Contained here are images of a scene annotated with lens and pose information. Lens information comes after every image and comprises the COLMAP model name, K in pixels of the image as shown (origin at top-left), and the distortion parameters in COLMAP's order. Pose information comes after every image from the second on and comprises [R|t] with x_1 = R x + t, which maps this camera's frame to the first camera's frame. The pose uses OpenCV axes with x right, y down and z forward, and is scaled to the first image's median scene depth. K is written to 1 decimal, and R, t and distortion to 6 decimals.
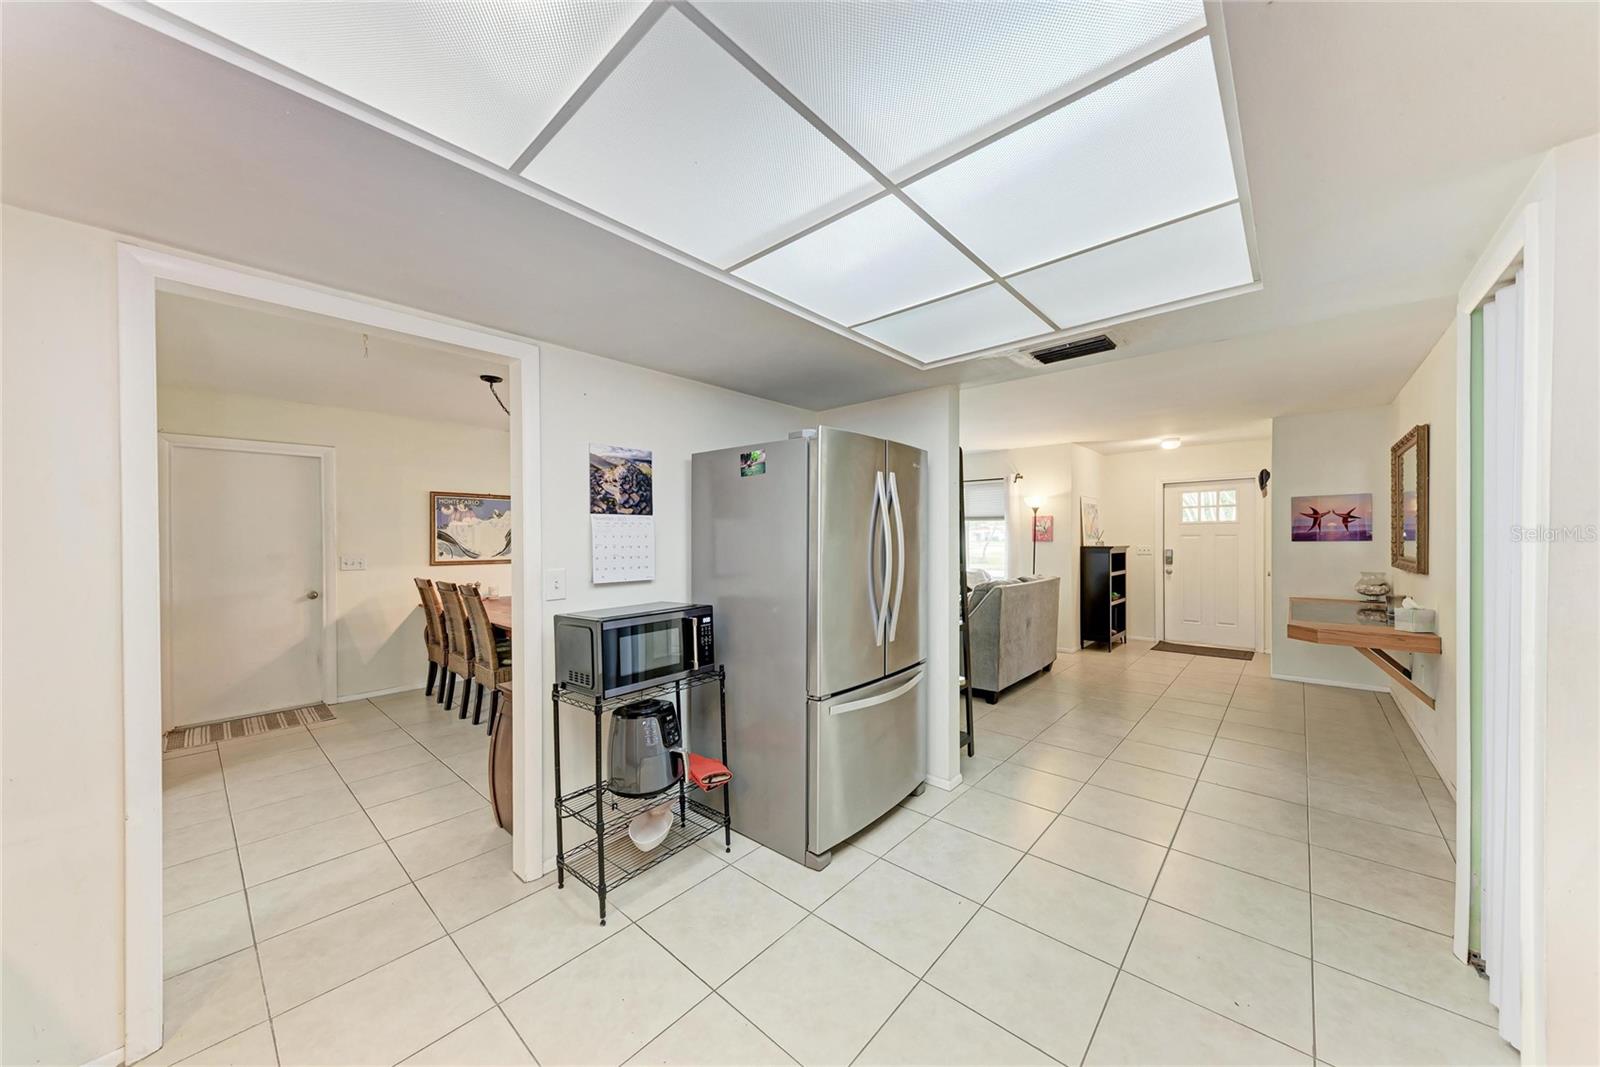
lens RADIAL K [[551.8, 0, 803.2], [0, 551.8, 540.2], [0, 0, 1]] dist [0.013395, -0.000326]
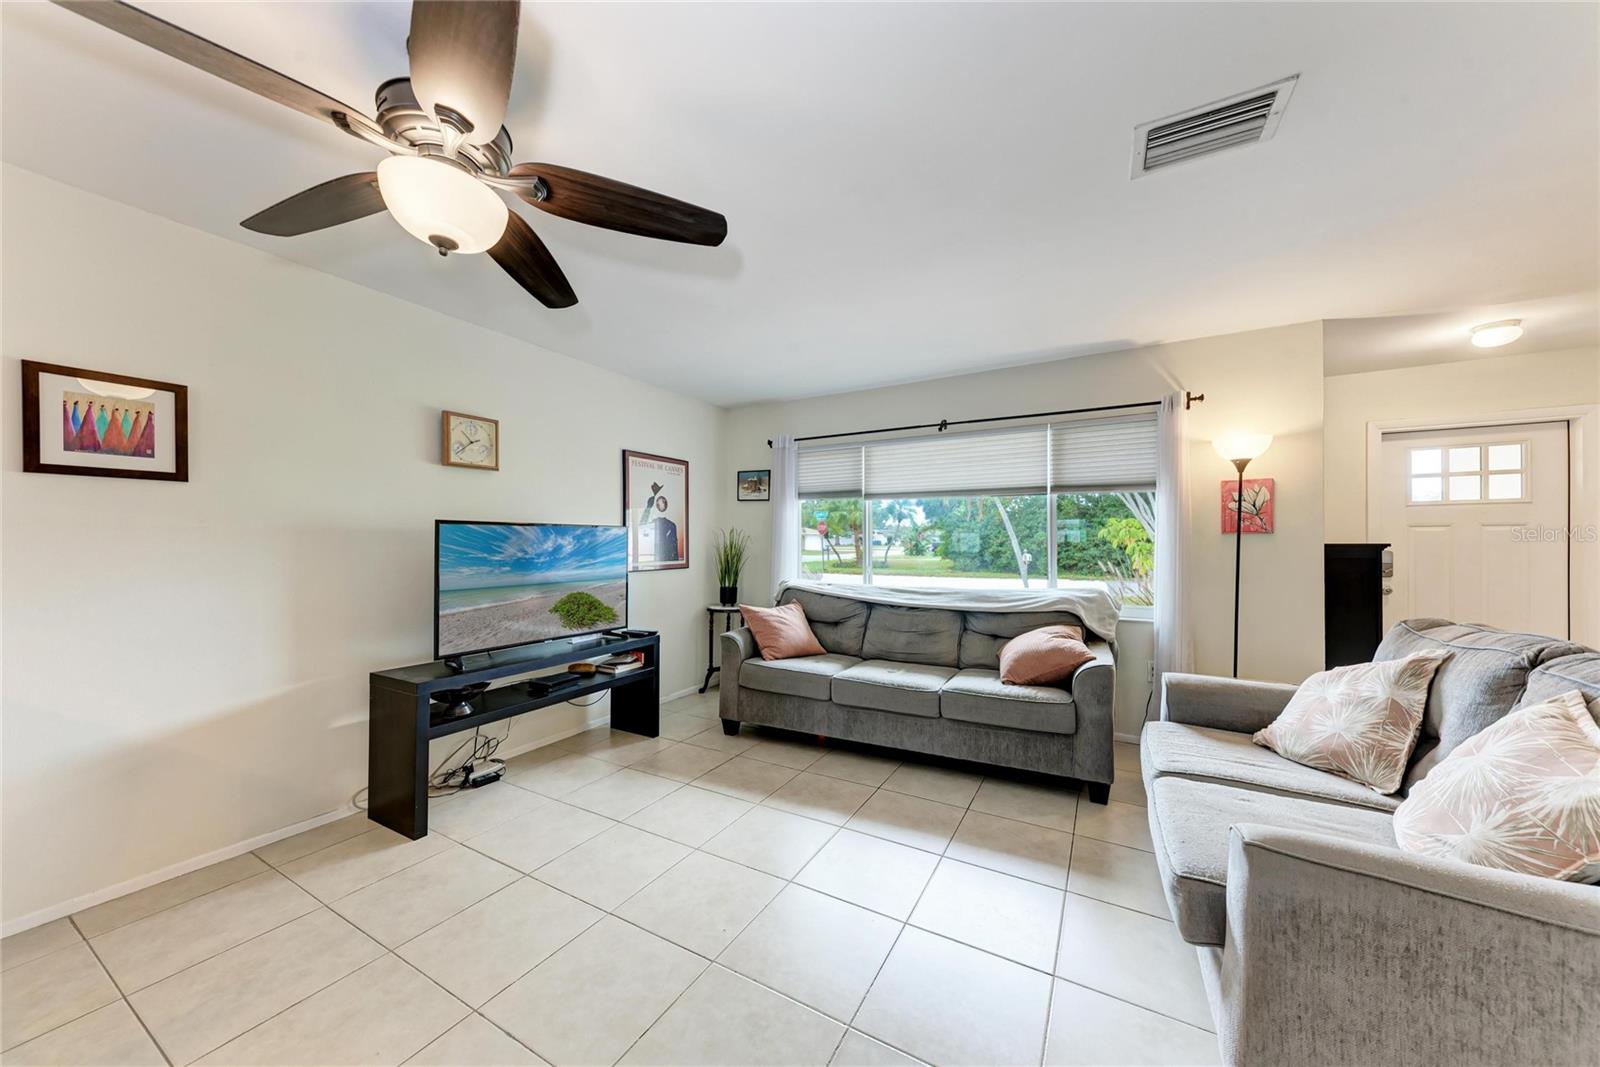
lens RADIAL K [[549.1, 0, 803.6], [0, 549.1, 541.9], [0, 0, 1]] dist [0.016243, -0.004682]
pose [[0.976758, 0.004620, 0.214297, -0.053237], [-0.003867, 0.999985, -0.003933, 0.016850], [-0.214312, 0.003012, 0.976761, 0.795953]]
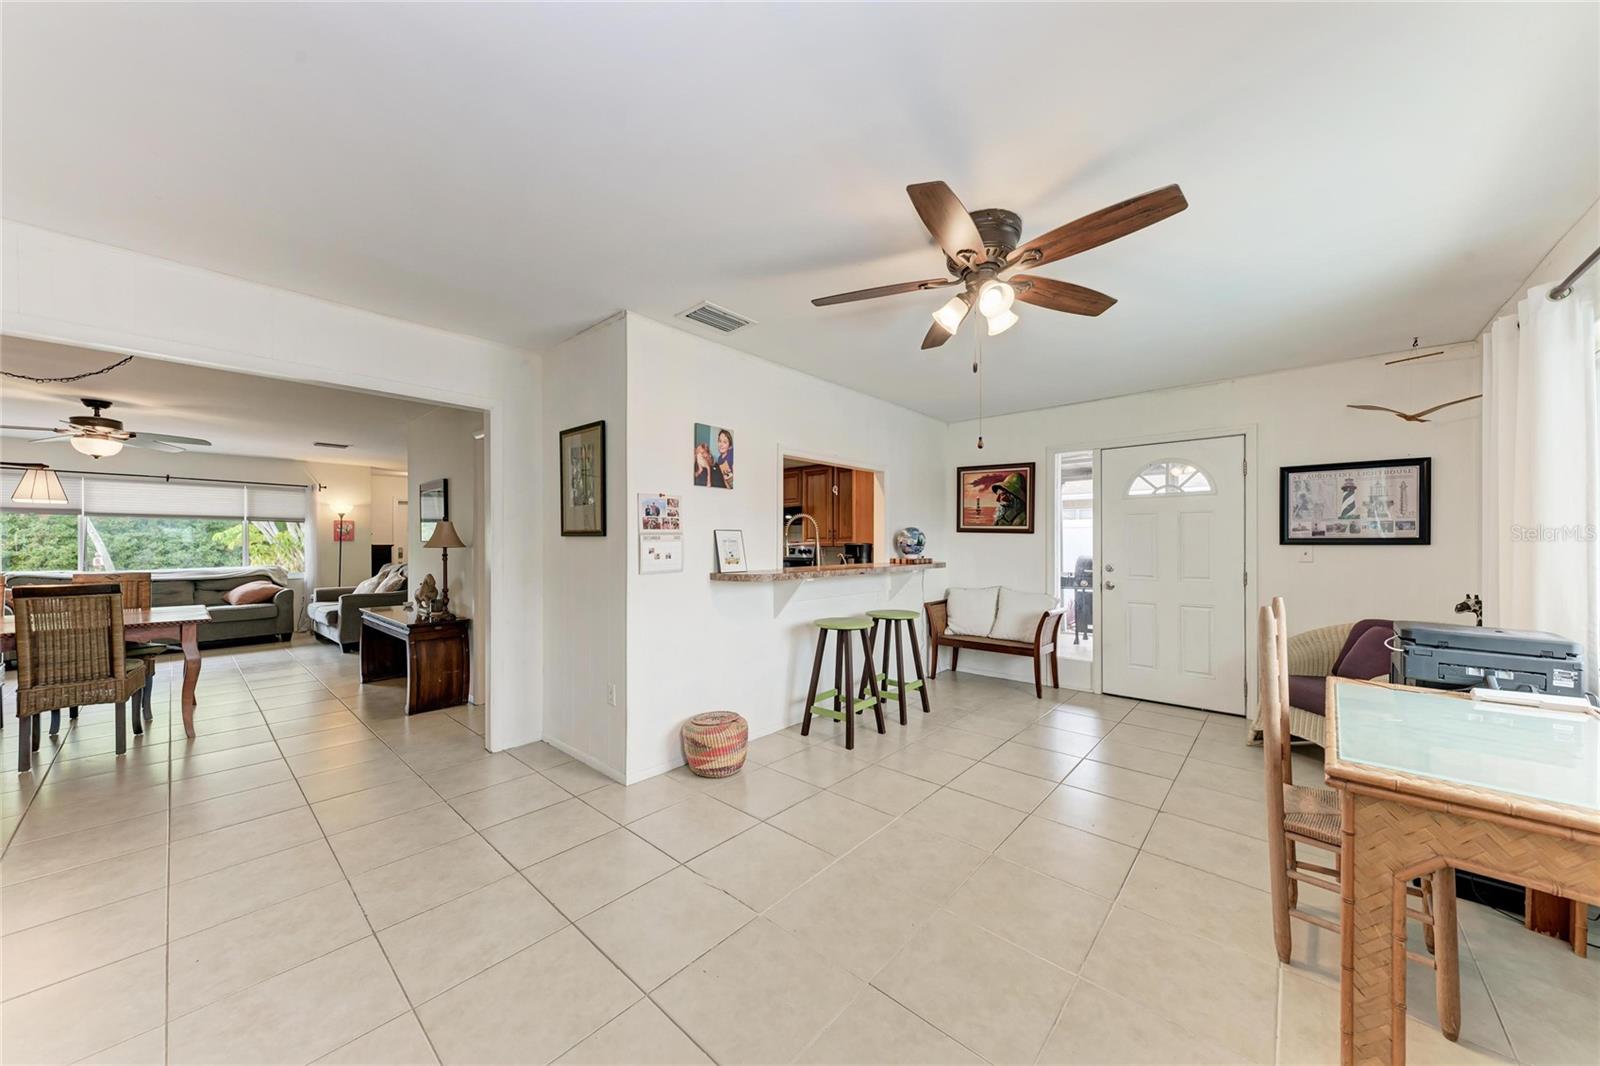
lens RADIAL K [[549.1, 0, 803.6], [0, 549.1, 541.4], [0, 0, 1]] dist [0.016243, -0.004682]
pose [[-0.007293, 0.008418, 0.999938, -1.072144], [0.004171, 0.999956, -0.008388, 0.024045], [-0.999965, 0.004109, -0.007328, -0.042829]]
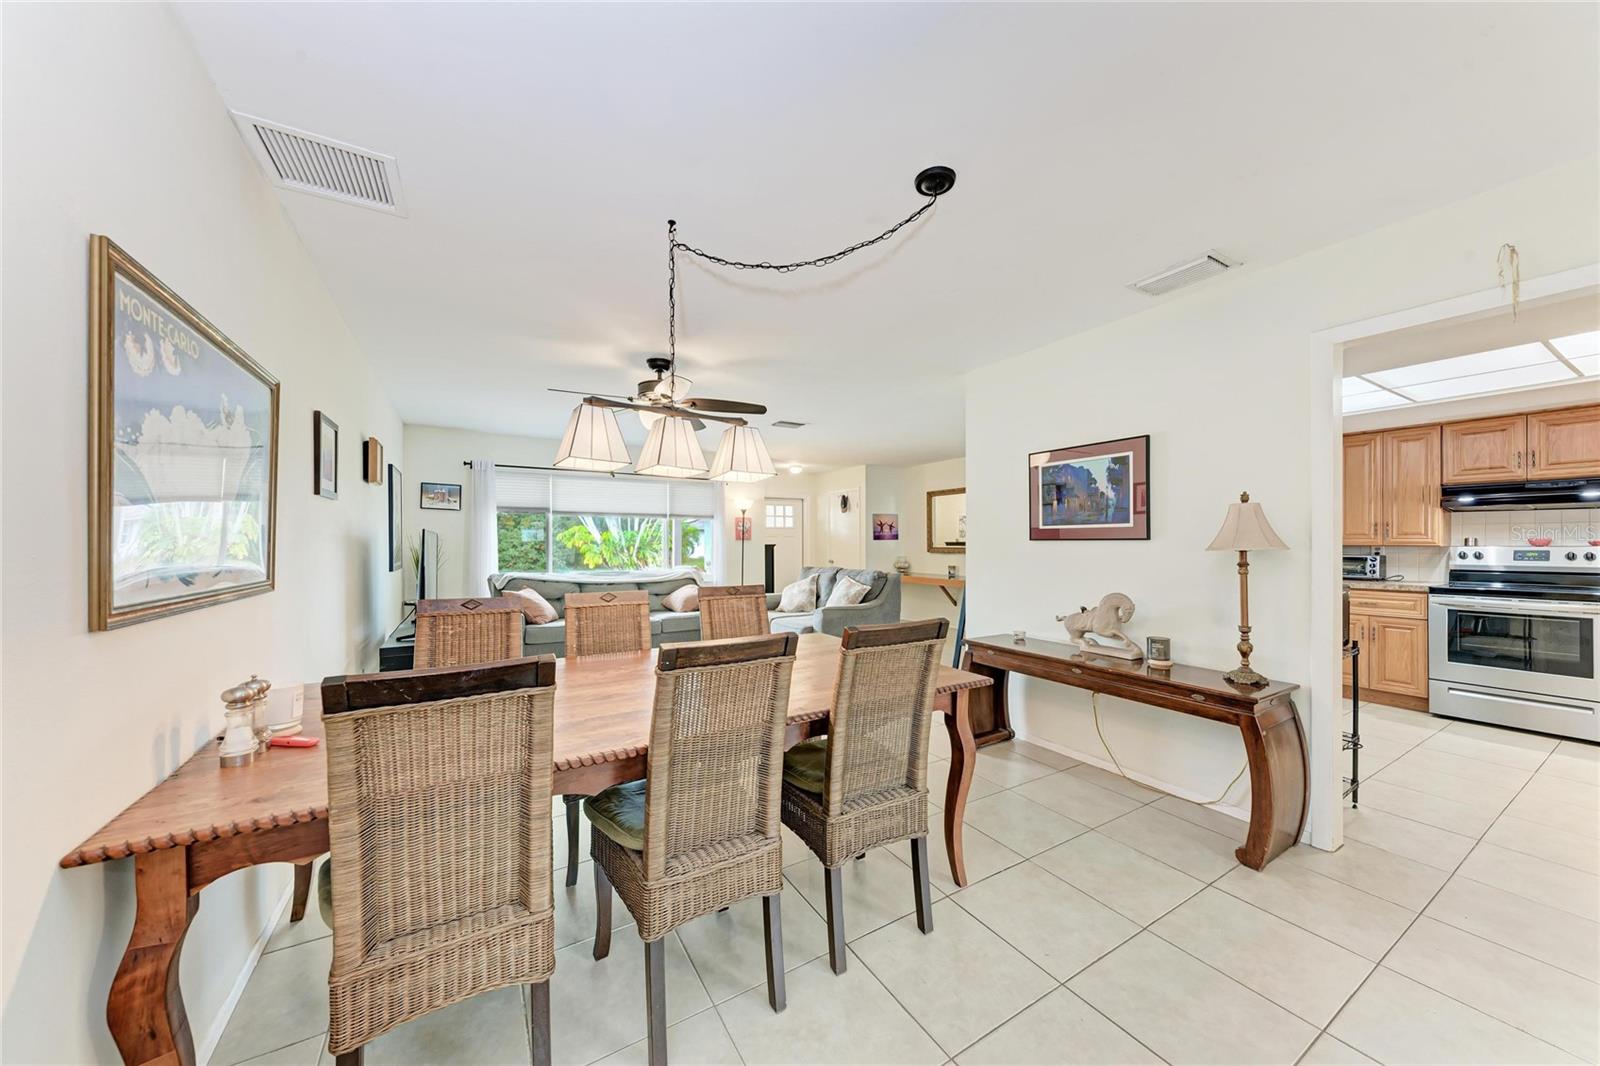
lens RADIAL K [[549.7, 0, 803.8], [0, 549.7, 543.2], [0, 0, 1]] dist [0.006239, -0.000056]
pose [[0.292280, 0.002616, 0.956329, -0.777318], [0.004271, 0.999983, -0.004040, 0.017938], [-0.956323, 0.005265, 0.292263, 0.715839]]
